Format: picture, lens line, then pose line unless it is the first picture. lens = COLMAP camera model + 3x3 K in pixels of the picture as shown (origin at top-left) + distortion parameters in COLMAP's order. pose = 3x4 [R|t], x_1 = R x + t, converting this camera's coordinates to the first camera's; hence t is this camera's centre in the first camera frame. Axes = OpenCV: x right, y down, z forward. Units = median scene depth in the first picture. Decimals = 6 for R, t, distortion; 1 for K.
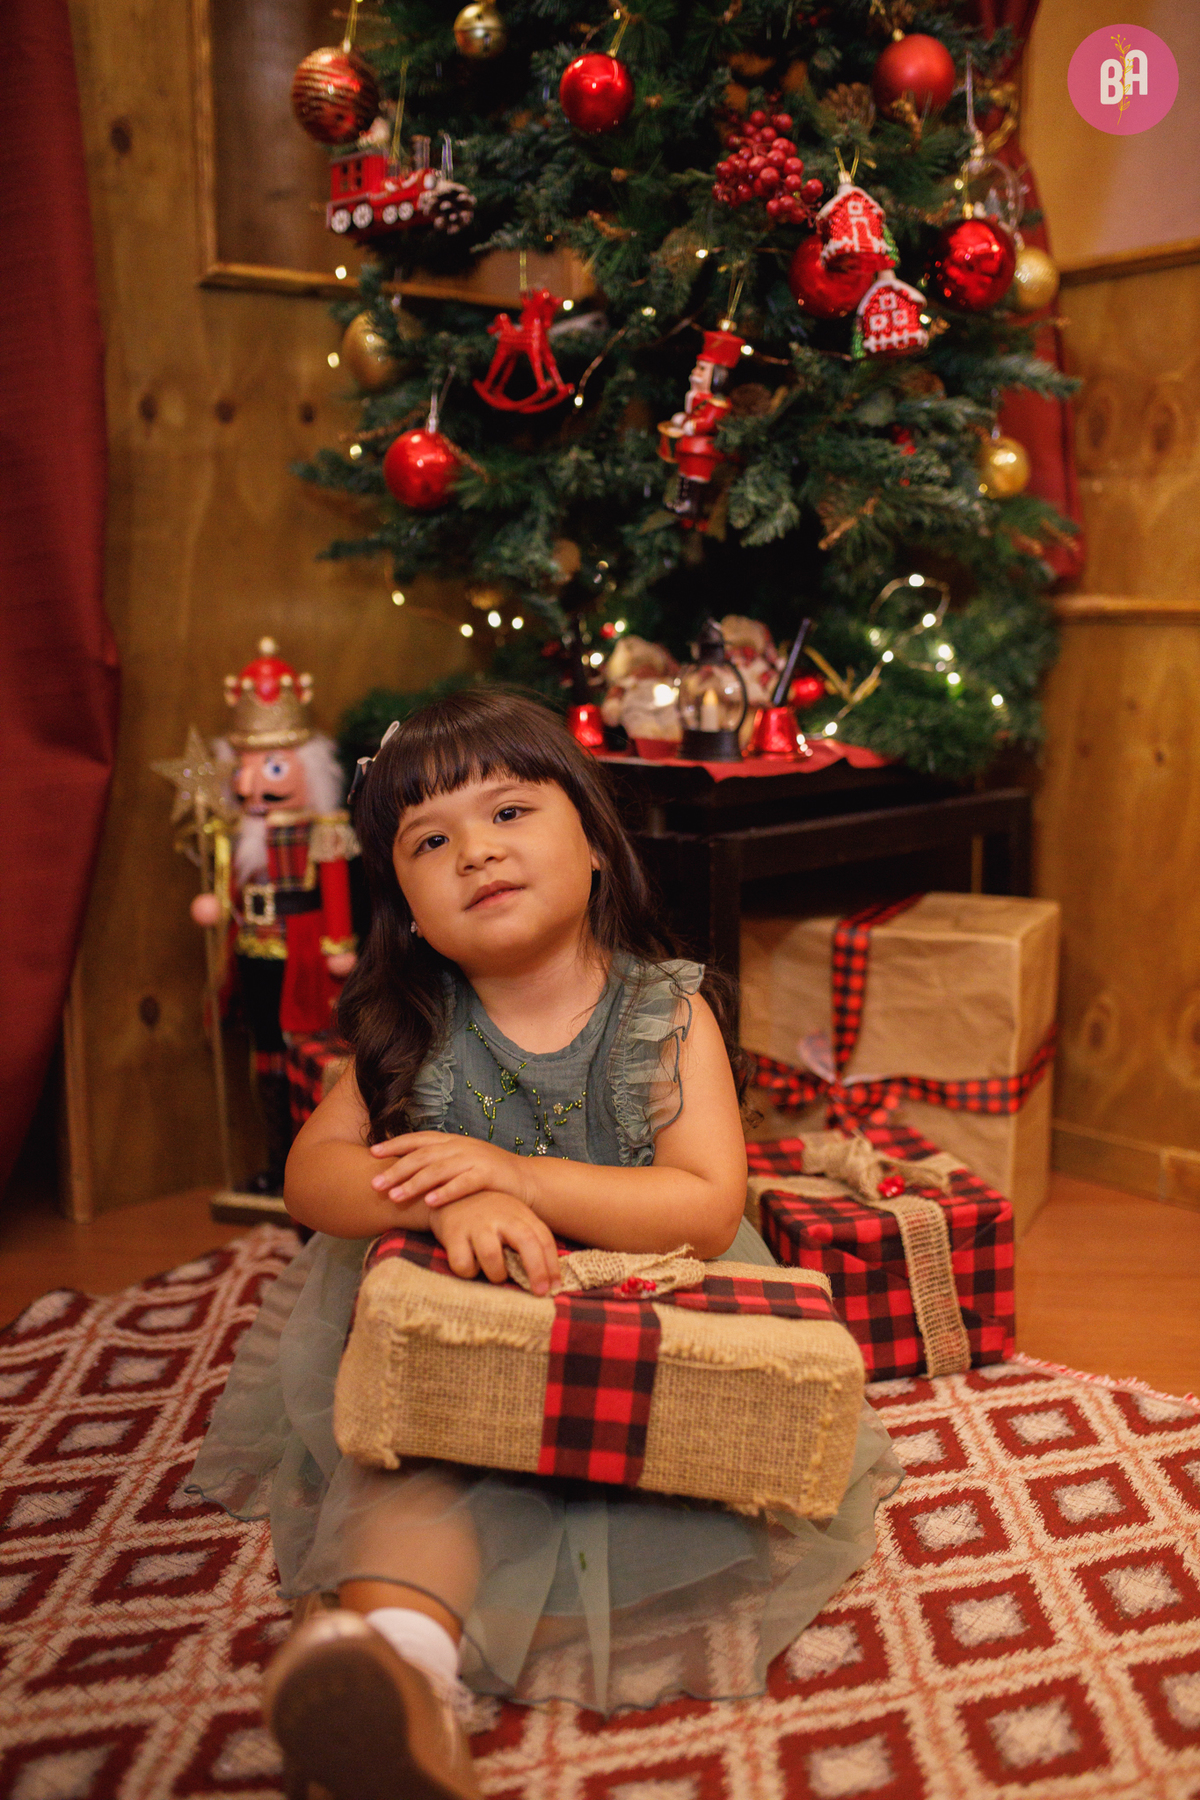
lens RADIAL K [[1712.3, 0, 603.2], [0, 1712.3, 876.2], [0, 0, 1]] dist [-0.075505, 0.110935]
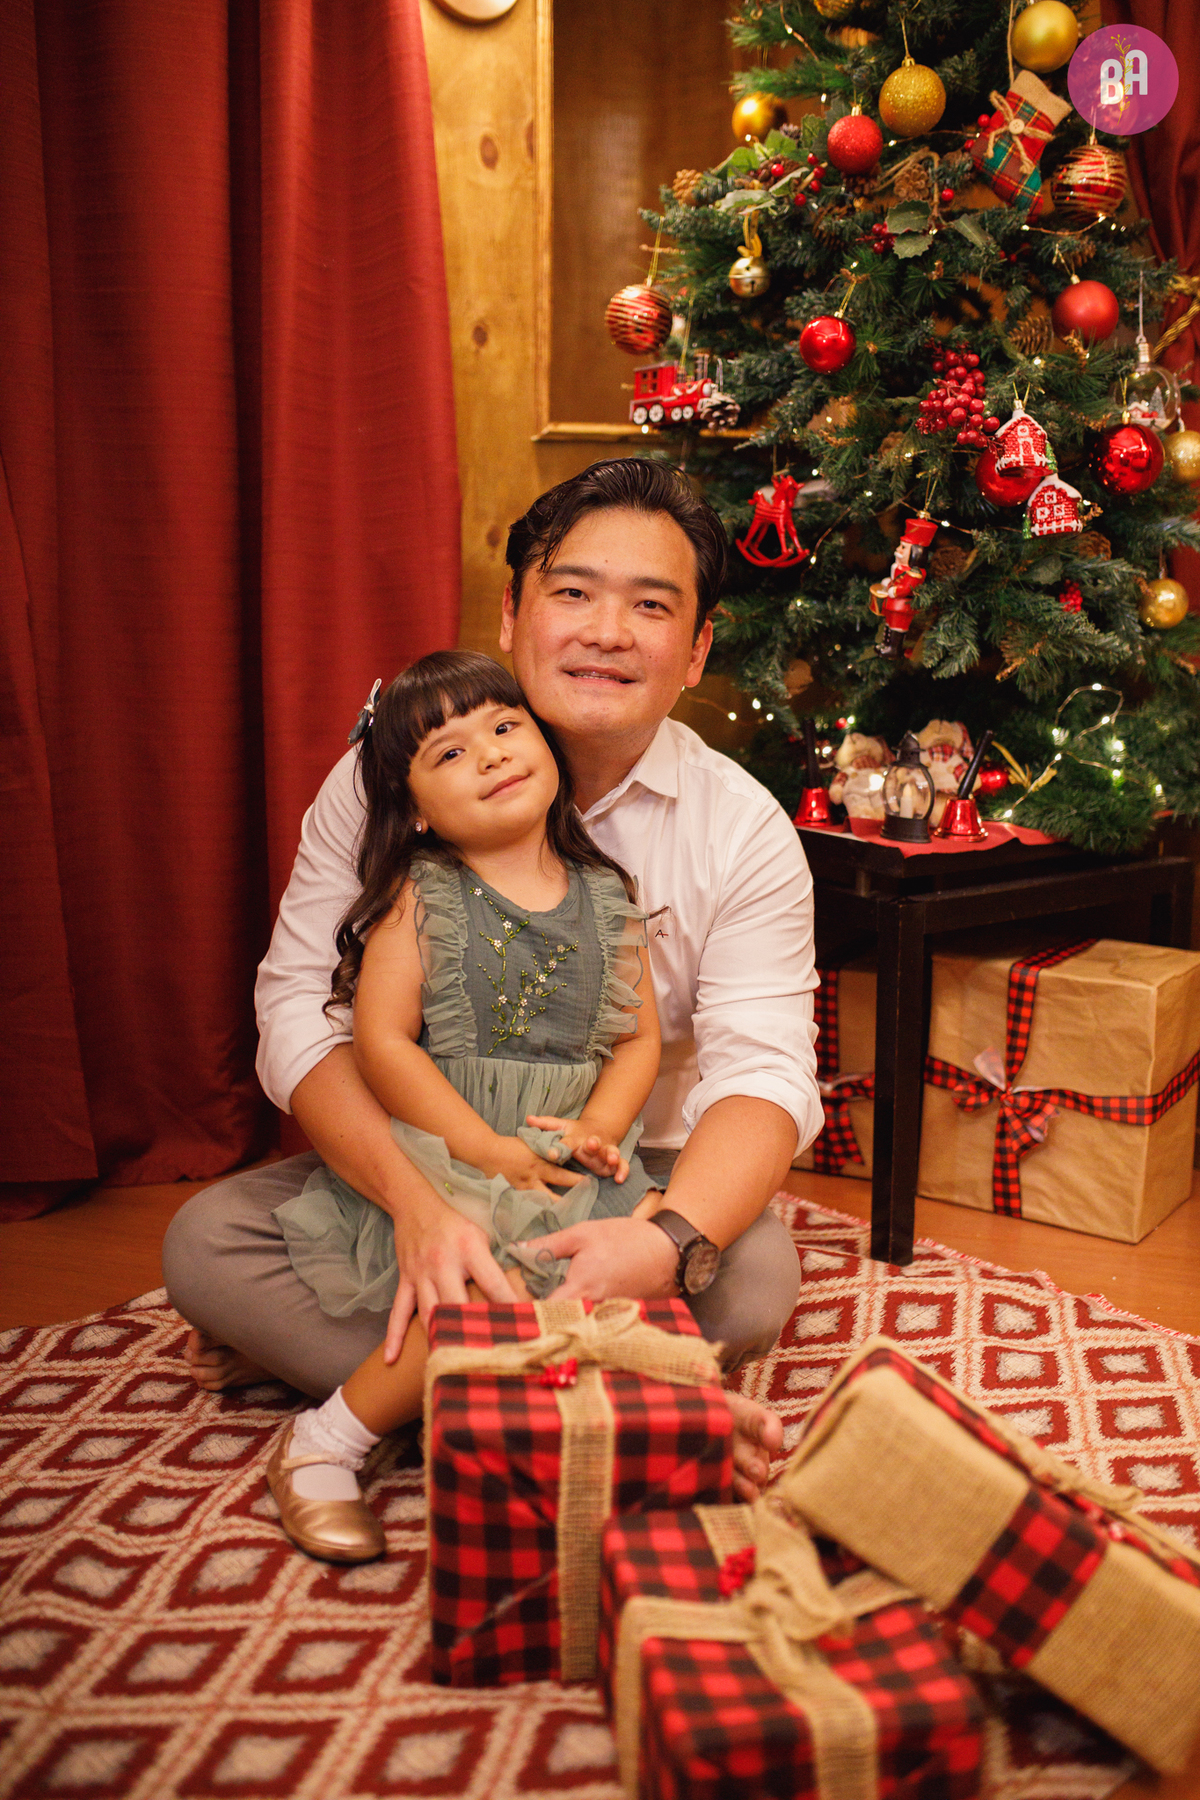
lens RADIAL K [[1712.3, 0, 603.2], [0, 1712.3, 876.2], [0, 0, 1]] dist [-0.075505, 0.110935]
pose [[0.980846, 0.045884, -0.189301, 0.083025], [-0.040577, 0.998670, 0.031815, -0.070286], [0.190509, -0.023524, 0.981404, -0.307911]]
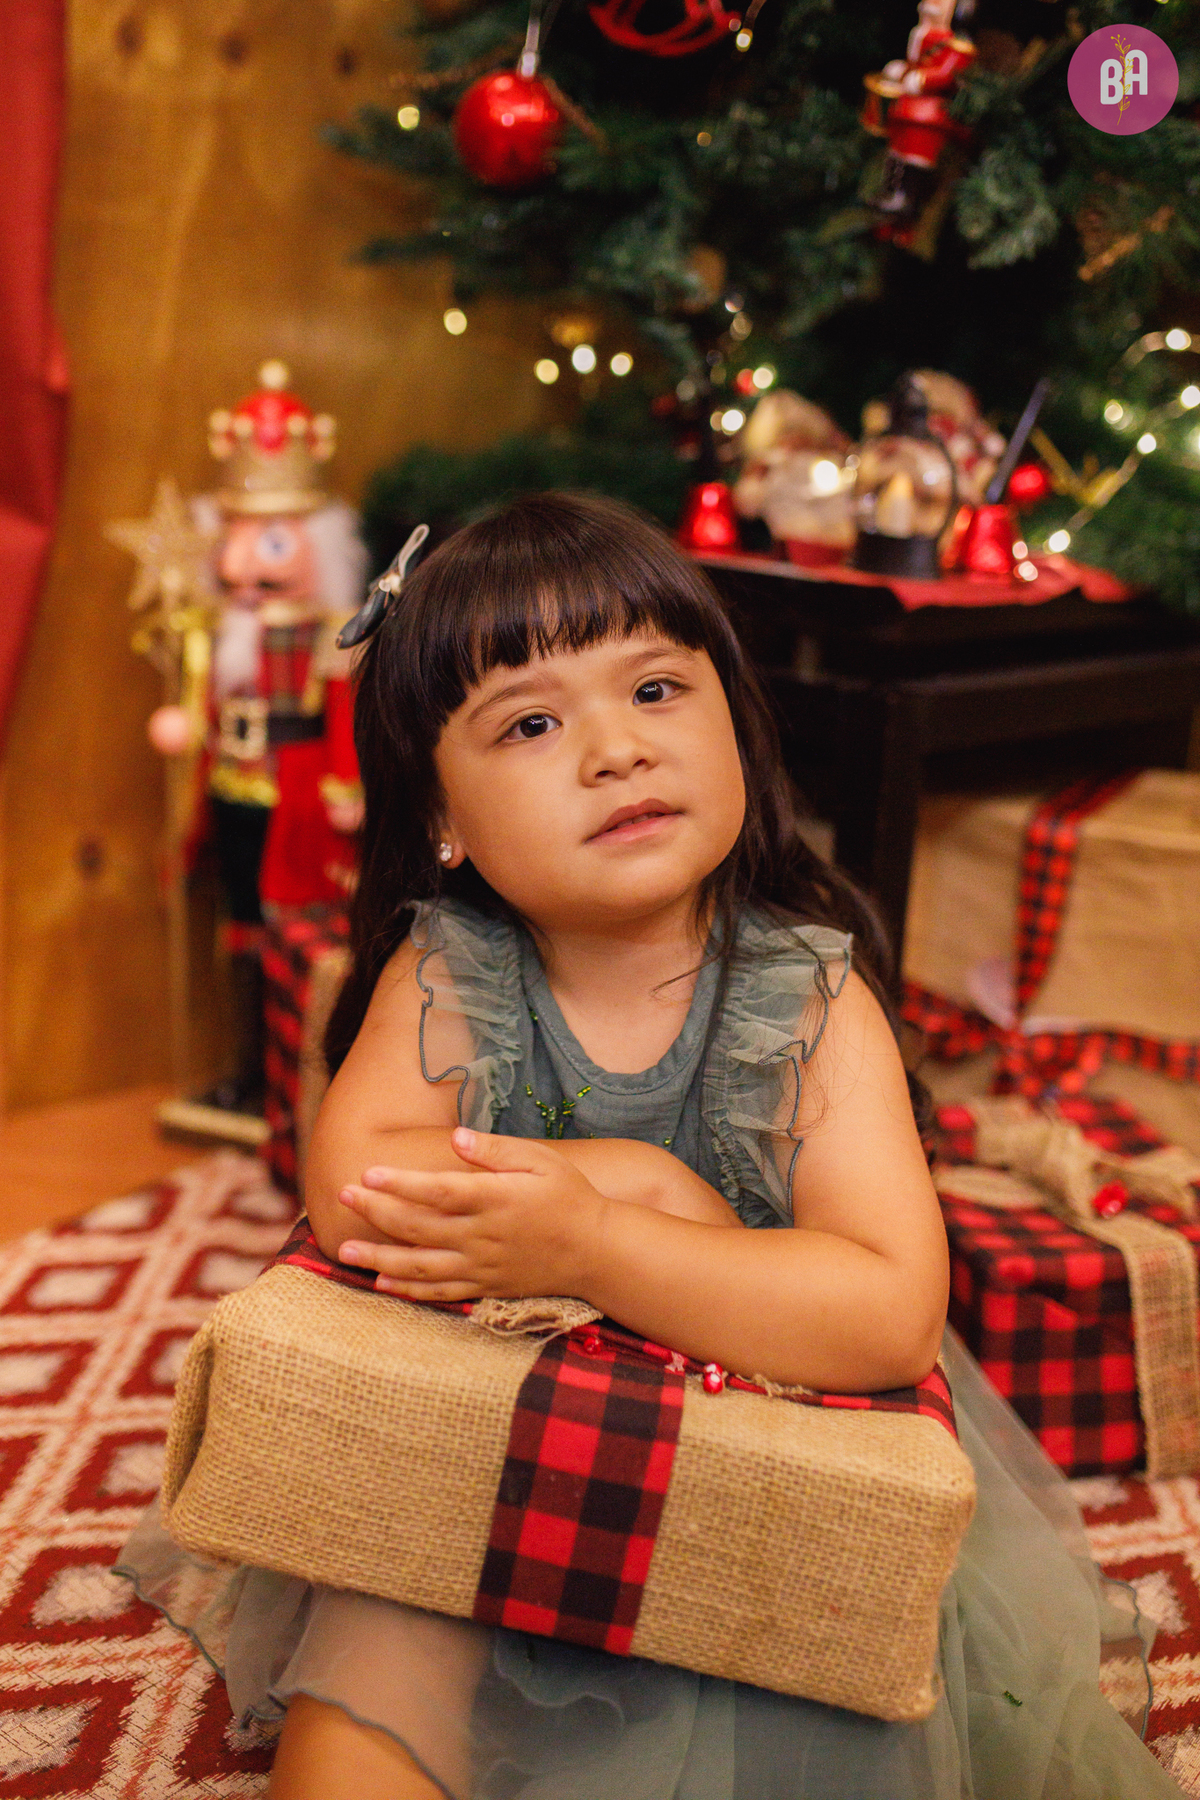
lens RADIAL K [[1897.4, 0, 545.9], [0, 1897.4, 799.8], [0, 0, 1]] dist [-0.038127, -0.001829]
pose [[0.996898, 0.069172, -0.037556, -0.042913], [-0.066553, 0.995531, 0.067005, -0.018703], [0.042023, -0.064298, 0.997046, 0.211267]]
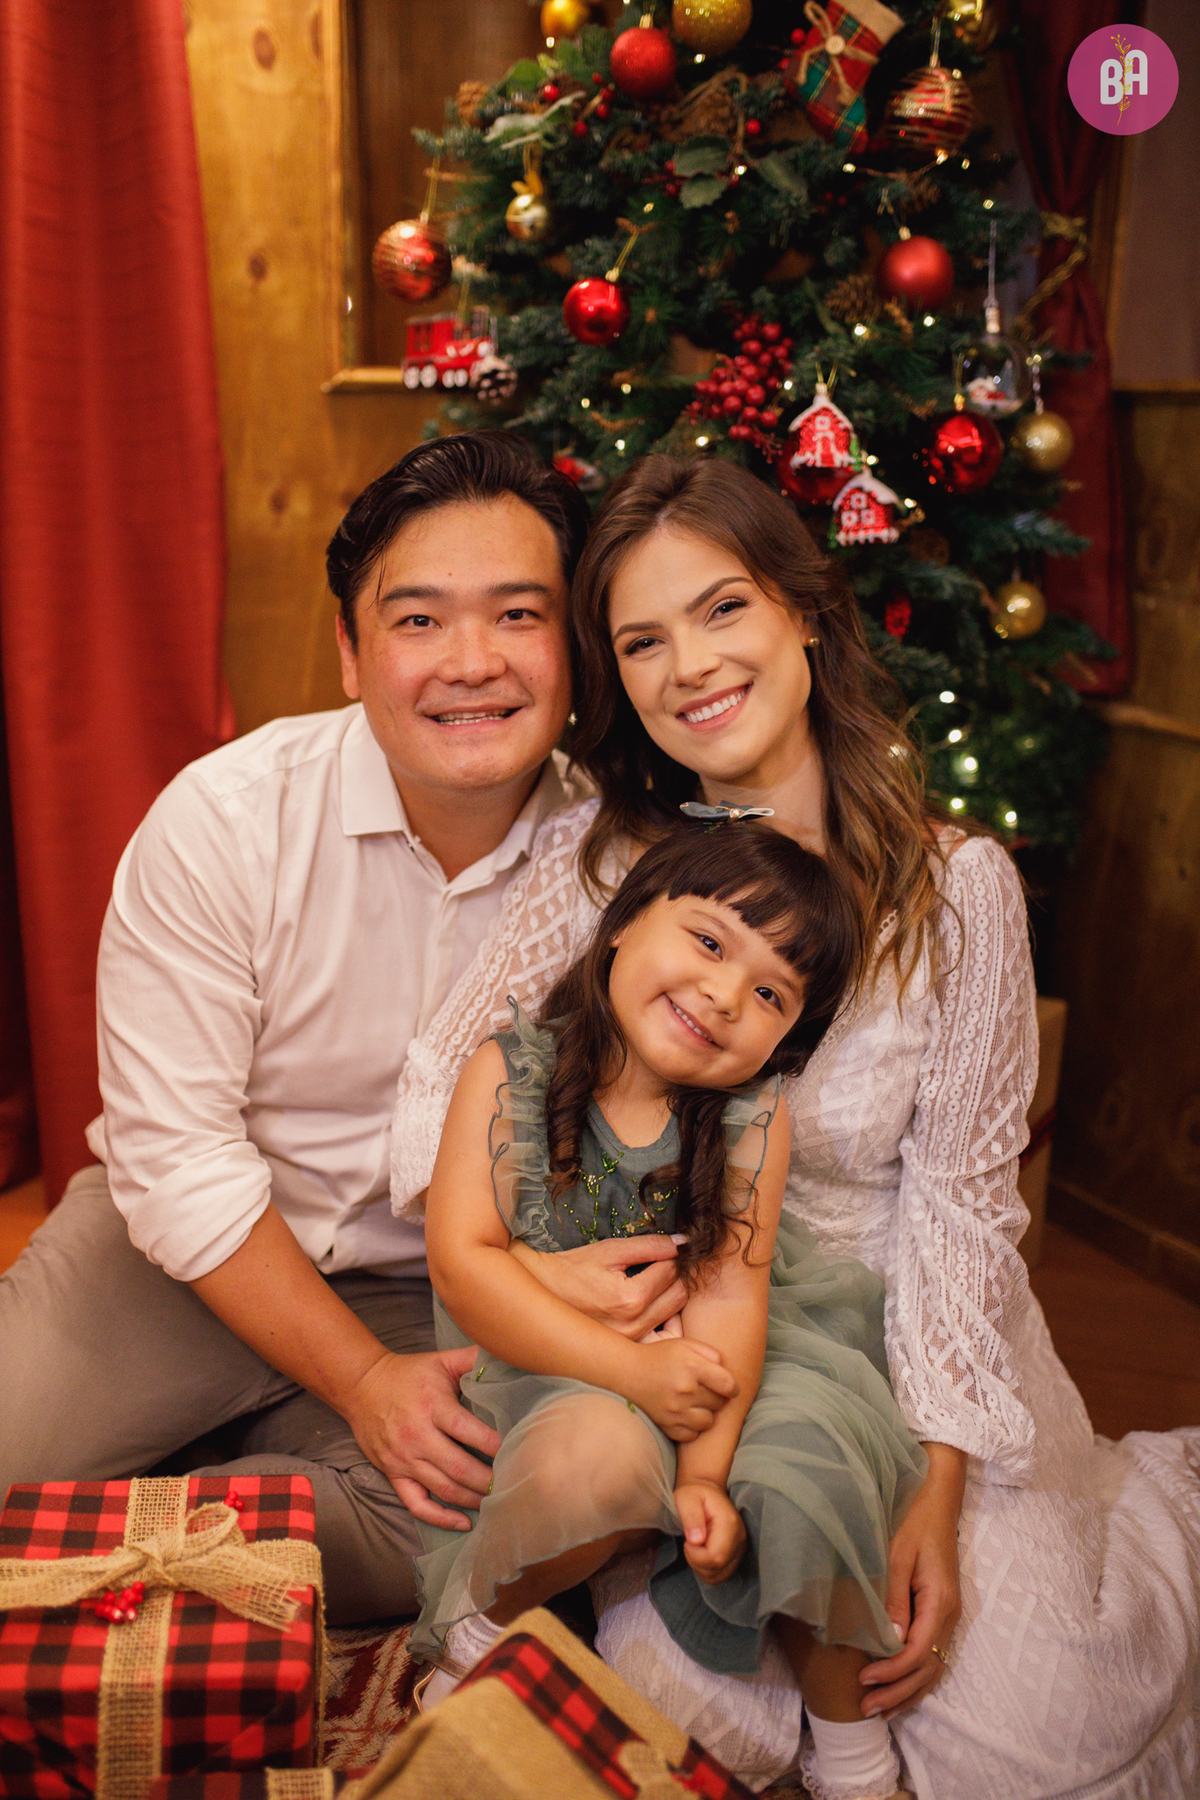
lens RADIAL K [[1735.6, 0, 600.0], [0, 1735.6, 900.0], [0, 0, 1]] dist [-0.082940, 0.103963]
pose [[0.975991, 0.087844, -0.199311, 0.224763], [-0.063752, 0.990202, 0.124240, -0.191027], [0.208272, -0.108551, 0.972028, -0.125712]]
